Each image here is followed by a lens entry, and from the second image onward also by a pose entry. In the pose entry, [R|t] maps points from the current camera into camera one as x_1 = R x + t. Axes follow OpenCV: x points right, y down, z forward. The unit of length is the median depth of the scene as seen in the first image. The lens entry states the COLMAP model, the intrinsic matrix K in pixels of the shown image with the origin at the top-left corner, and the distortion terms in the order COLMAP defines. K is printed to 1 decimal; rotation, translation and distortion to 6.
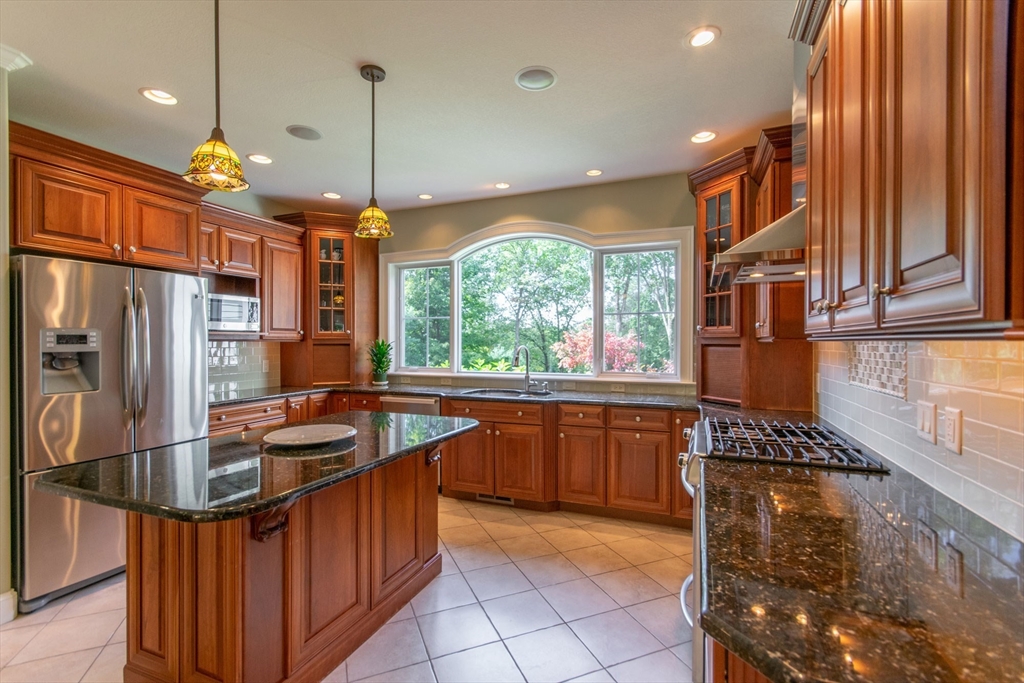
lens RADIAL K [[450.4, 0, 508.1], [0, 450.4, 344.7], [0, 0, 1]] dist [0.004207, 0.000312]
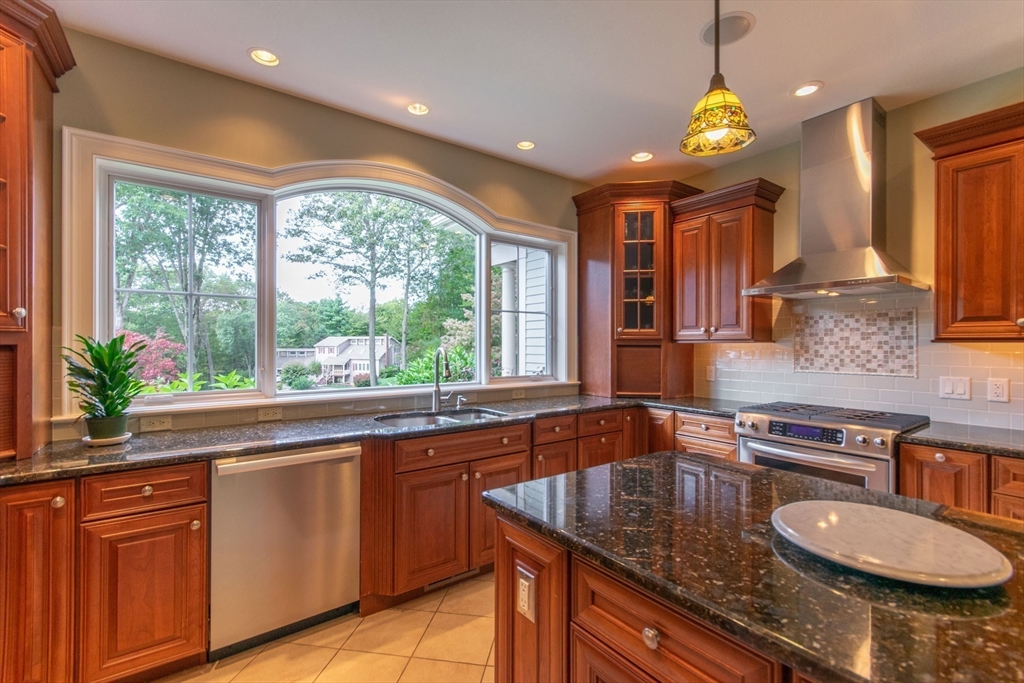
lens RADIAL K [[450.4, 0, 508.1], [0, 450.4, 344.7], [0, 0, 1]] dist [0.004207, 0.000312]
pose [[0.525902, 0.000876, 0.850545, -0.552434], [0.002845, 0.999992, -0.002789, 0.000251], [-0.850541, 0.003887, 0.525895, 0.574988]]
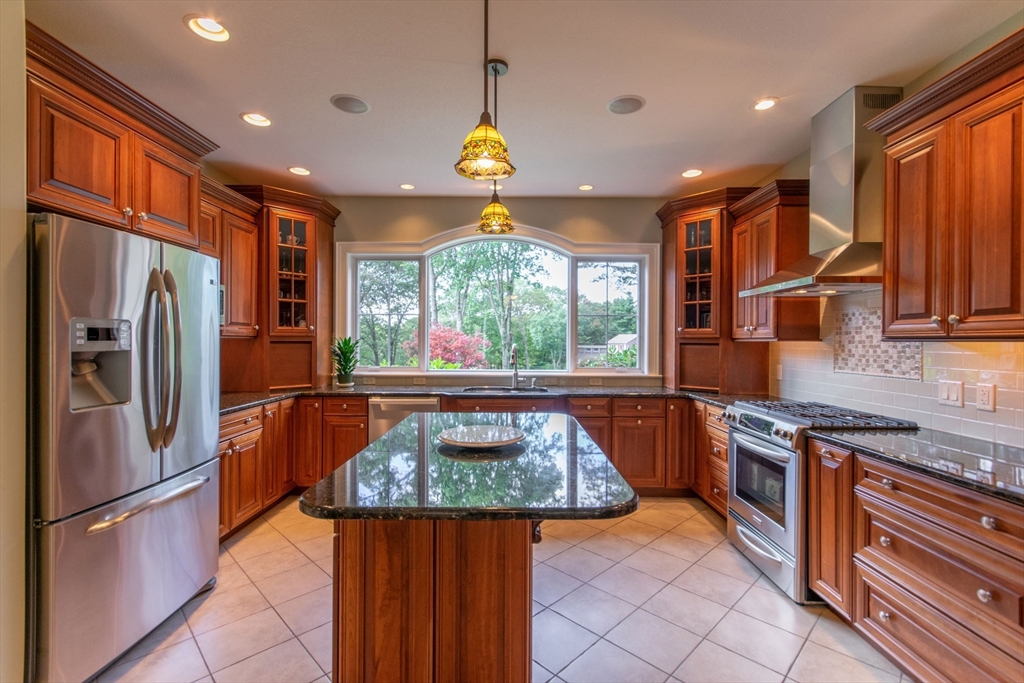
lens RADIAL K [[450.4, 0, 508.1], [0, 450.4, 344.7], [0, 0, 1]] dist [0.004207, 0.000312]
pose [[0.927508, 0.001244, 0.373802, -0.395017], [-0.002652, 0.999991, 0.003251, 0.000547], [-0.373794, -0.004007, 0.927503, 0.046980]]
